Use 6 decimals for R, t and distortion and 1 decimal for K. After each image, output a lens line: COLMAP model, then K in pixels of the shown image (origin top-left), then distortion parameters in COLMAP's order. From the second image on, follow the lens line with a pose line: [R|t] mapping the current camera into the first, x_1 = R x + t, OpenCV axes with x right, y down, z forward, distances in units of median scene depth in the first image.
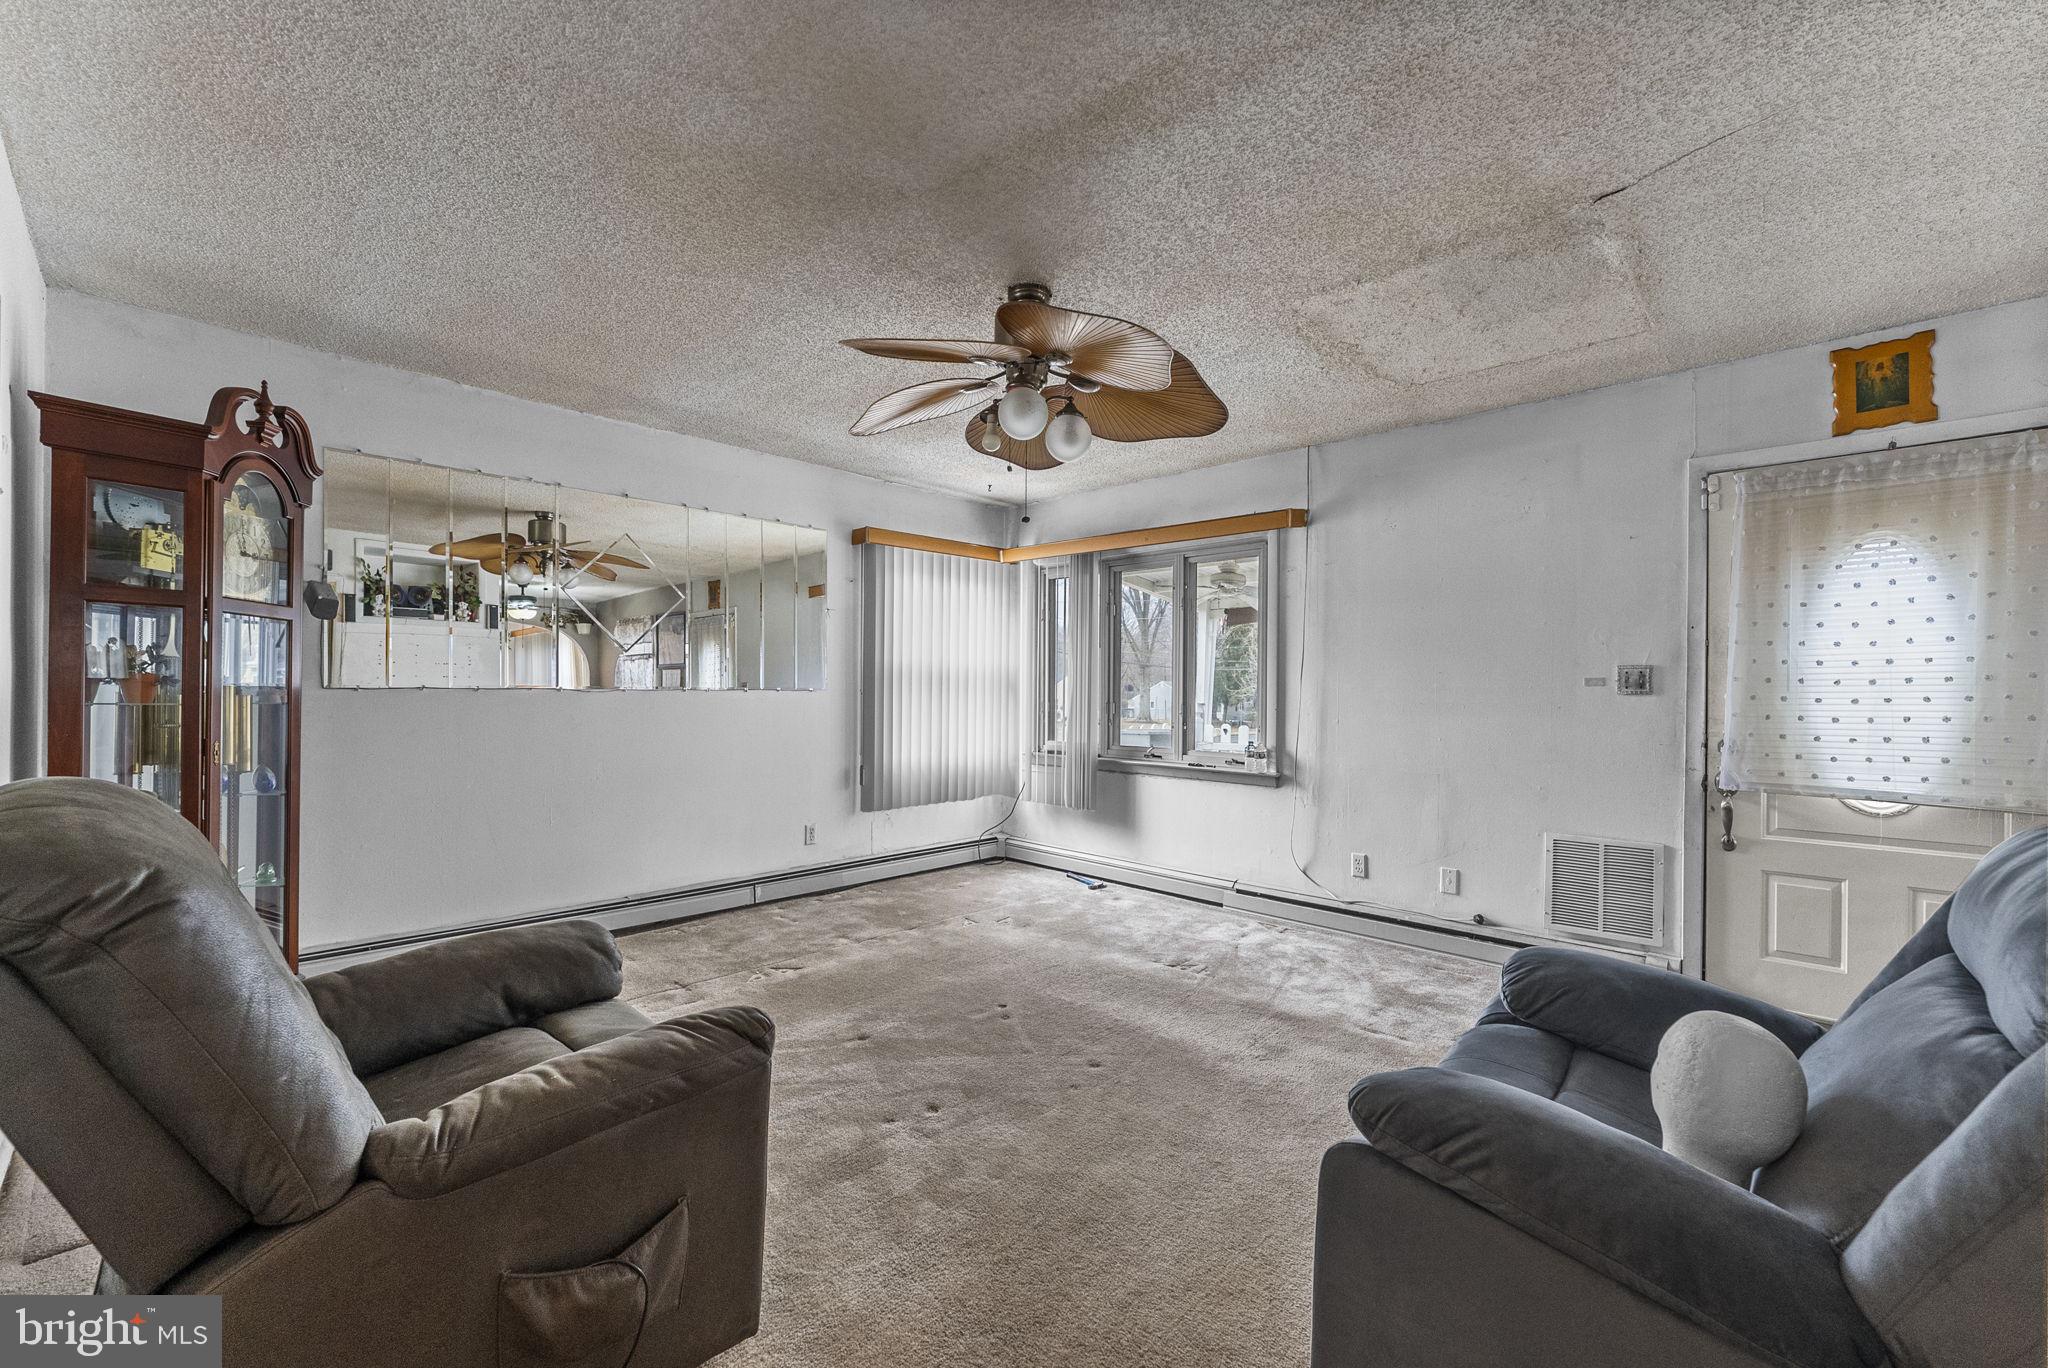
lens RADIAL K [[838.6, 0, 1021.6], [0, 838.6, 700.2], [0, 0, 1]] dist [-0.001283, -0.001133]
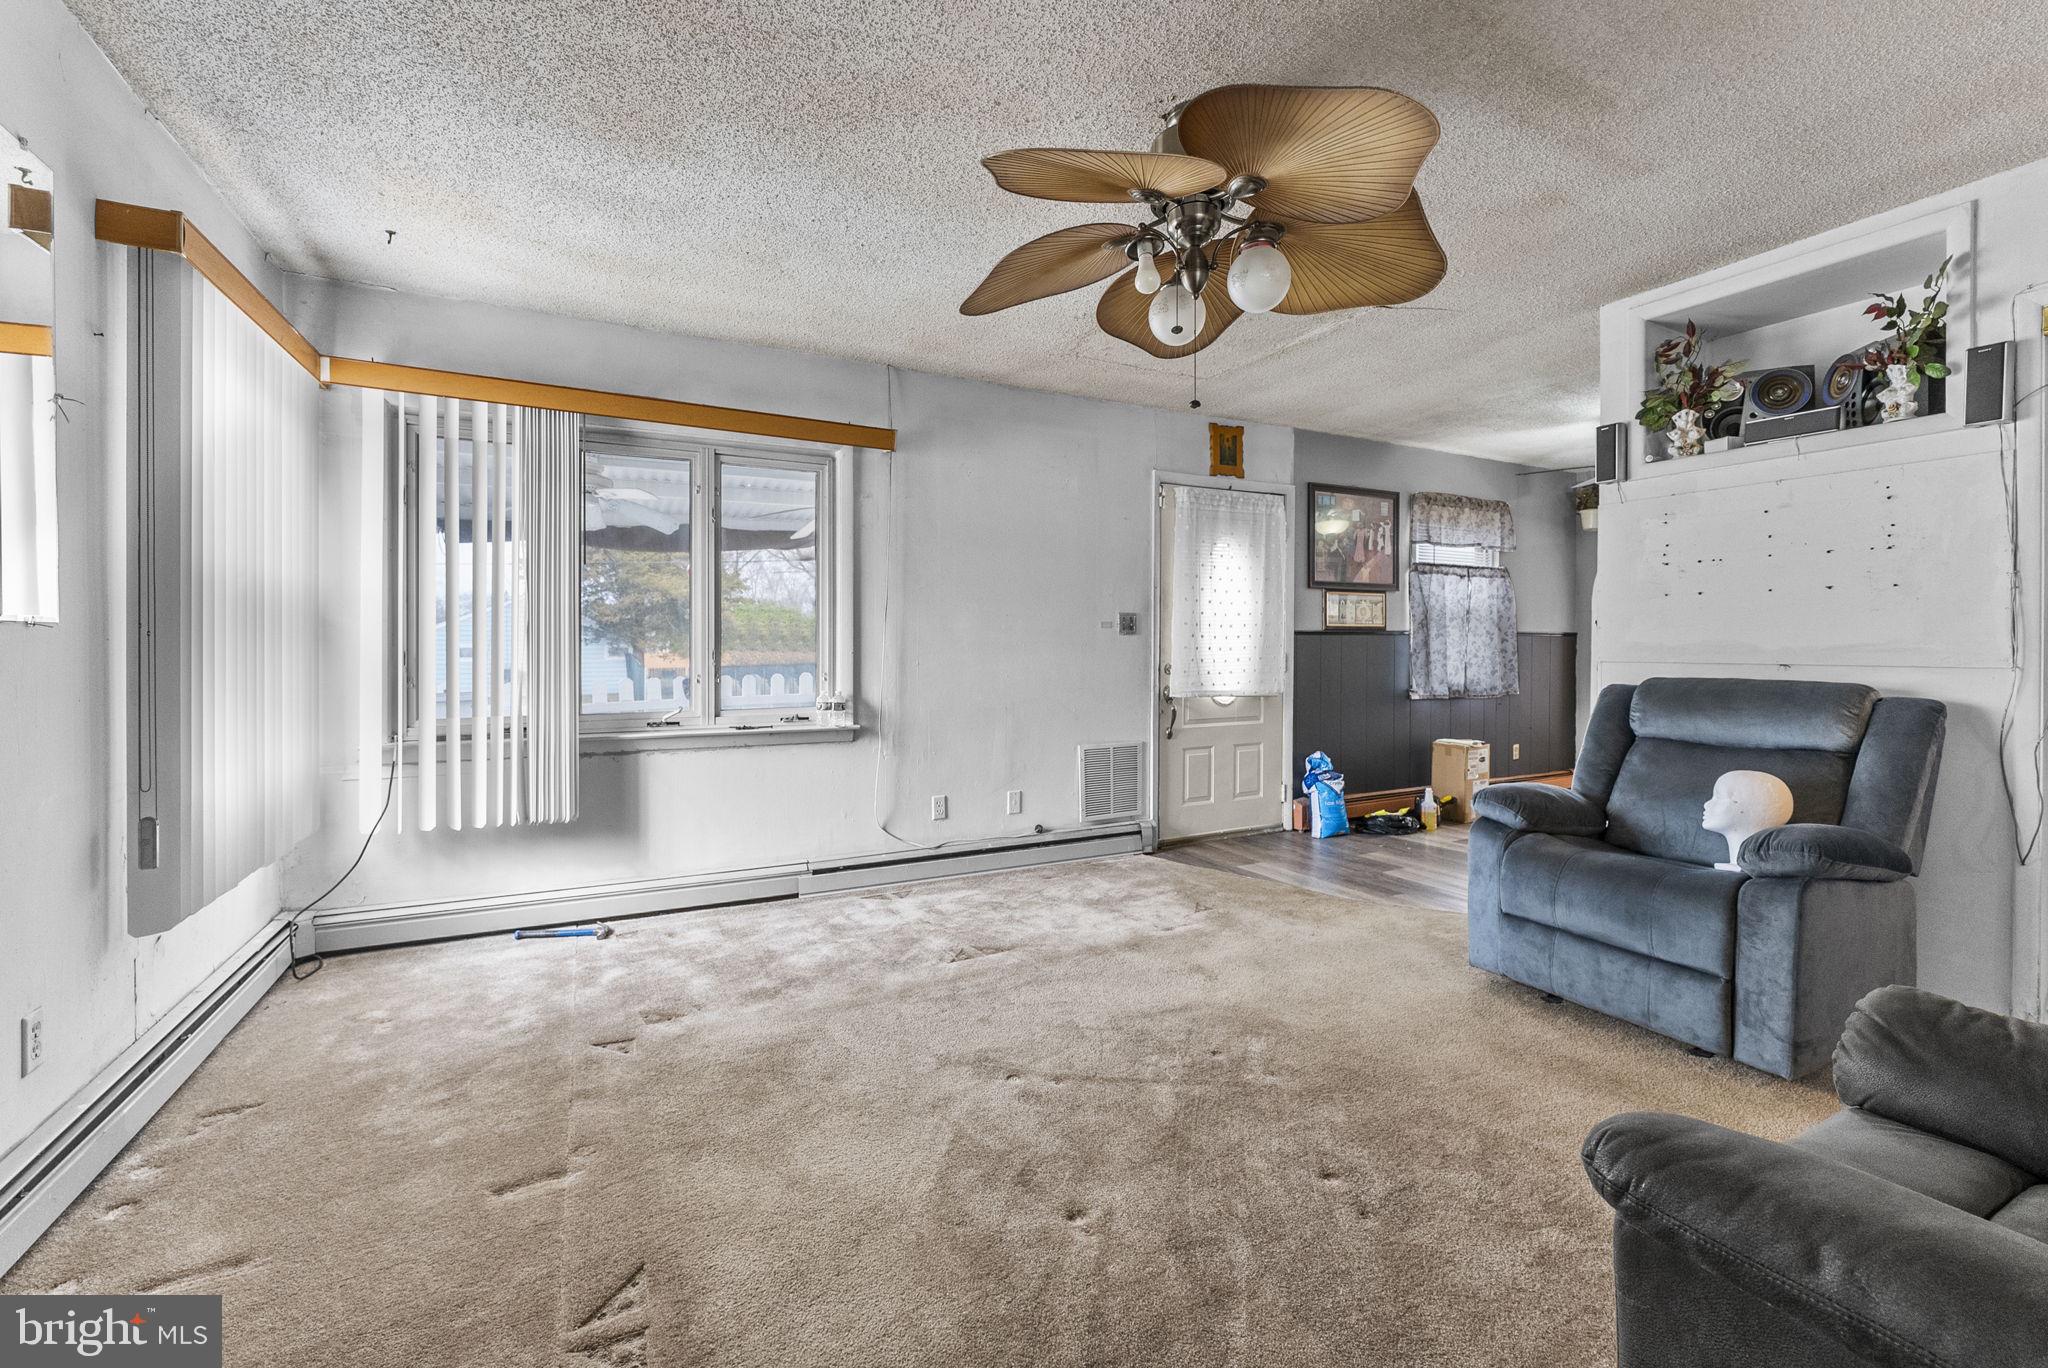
lens RADIAL K [[838.6, 0, 1059.6], [0, 838.6, 655.8], [0, 0, 1]] dist [-0.001283, -0.001133]
pose [[0.318230, -0.019034, 0.947823, -0.517084], [0.016284, 0.999761, 0.014610, 0.005599], [-0.947874, 0.010785, 0.318464, 0.579038]]
